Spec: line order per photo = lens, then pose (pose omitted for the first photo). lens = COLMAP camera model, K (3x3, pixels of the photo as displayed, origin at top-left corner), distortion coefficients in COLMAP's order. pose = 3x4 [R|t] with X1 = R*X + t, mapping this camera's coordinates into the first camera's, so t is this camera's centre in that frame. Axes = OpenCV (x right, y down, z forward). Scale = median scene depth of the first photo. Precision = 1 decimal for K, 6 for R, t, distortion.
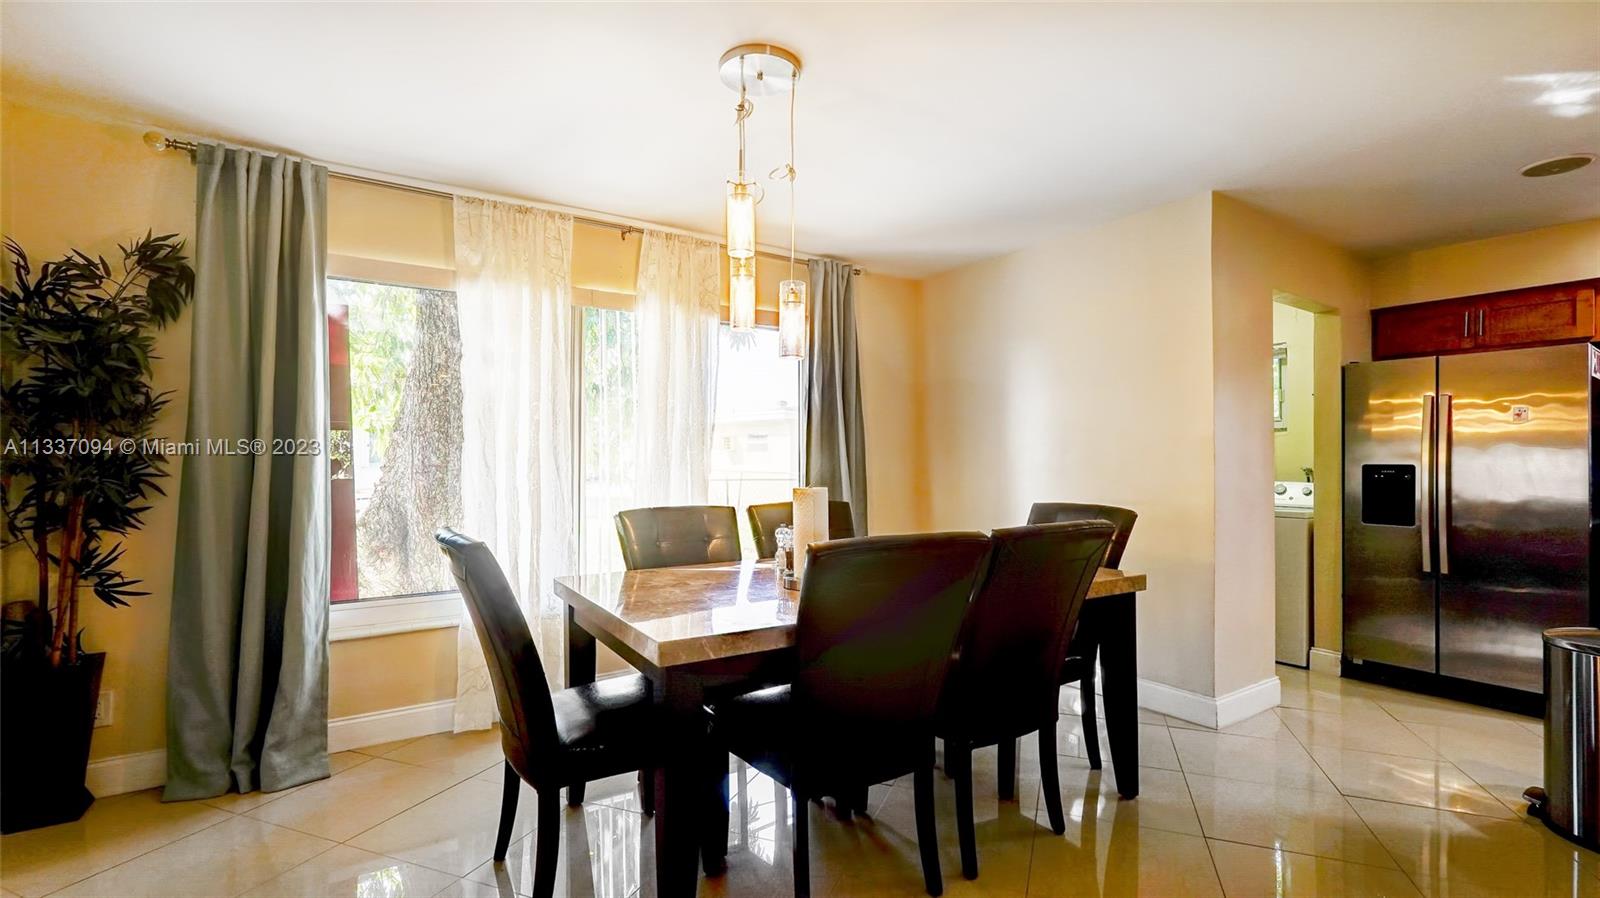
lens RADIAL K [[711.0, 0, 811.6], [0, 711.0, 451.2], [0, 0, 1]] dist [-0.010325, 0.005715]
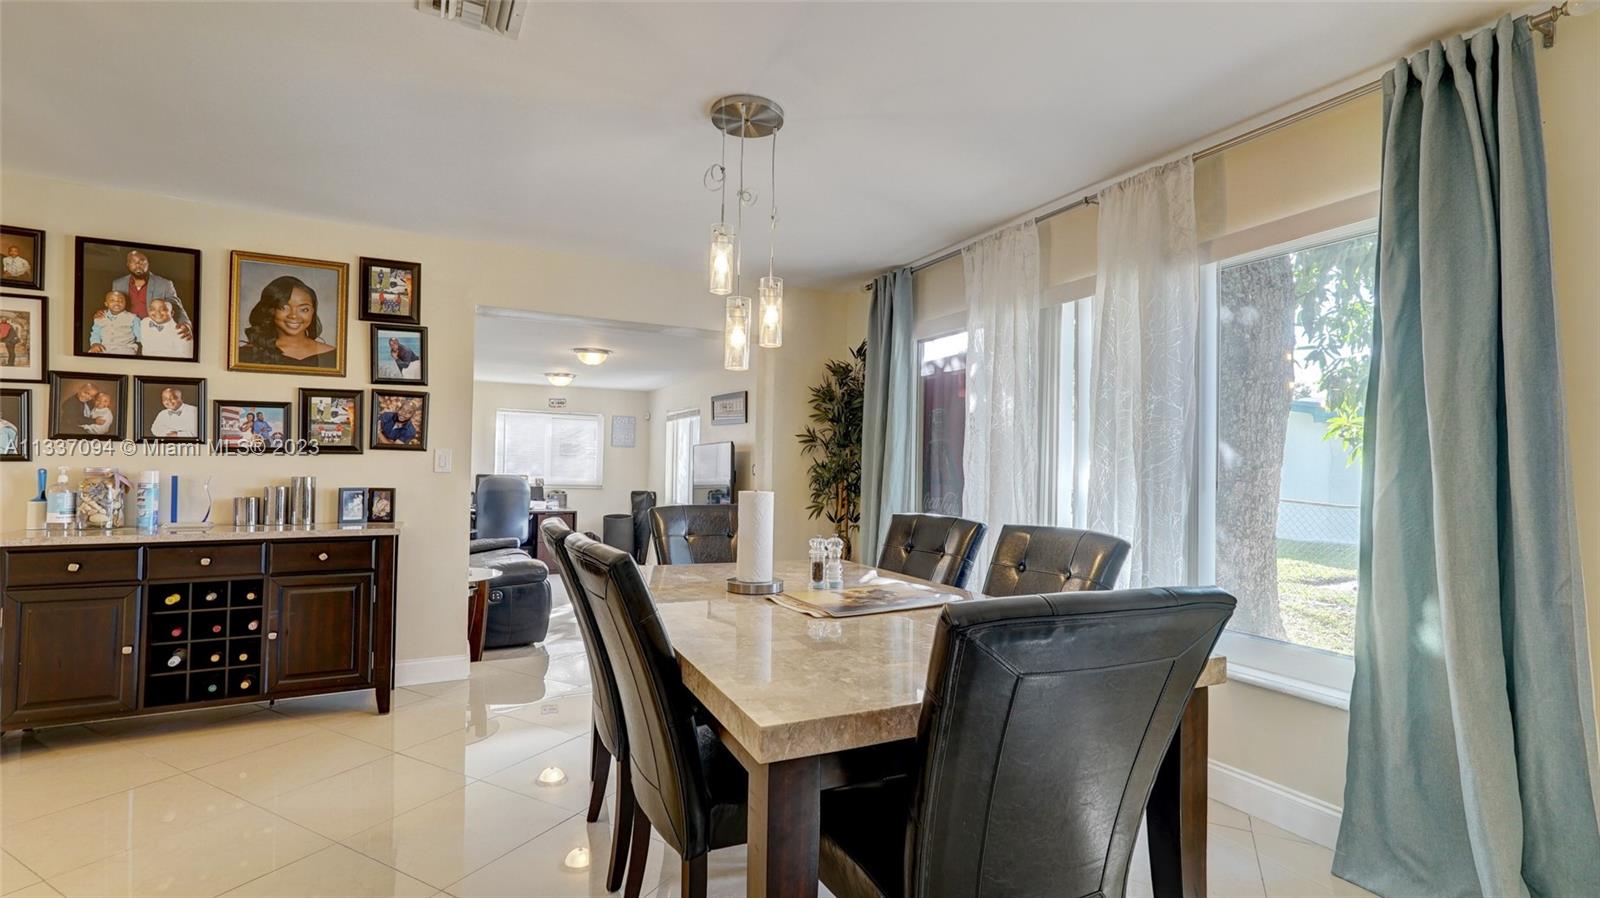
lens RADIAL K [[711.0, 0, 806.6], [0, 711.0, 451.2], [0, 0, 1]] dist [-0.010325, 0.005715]
pose [[-0.121423, -0.017929, -0.992439, 0.869112], [-0.004897, 0.999836, -0.017464, 0.007071], [0.992589, 0.002739, -0.121491, 1.066306]]
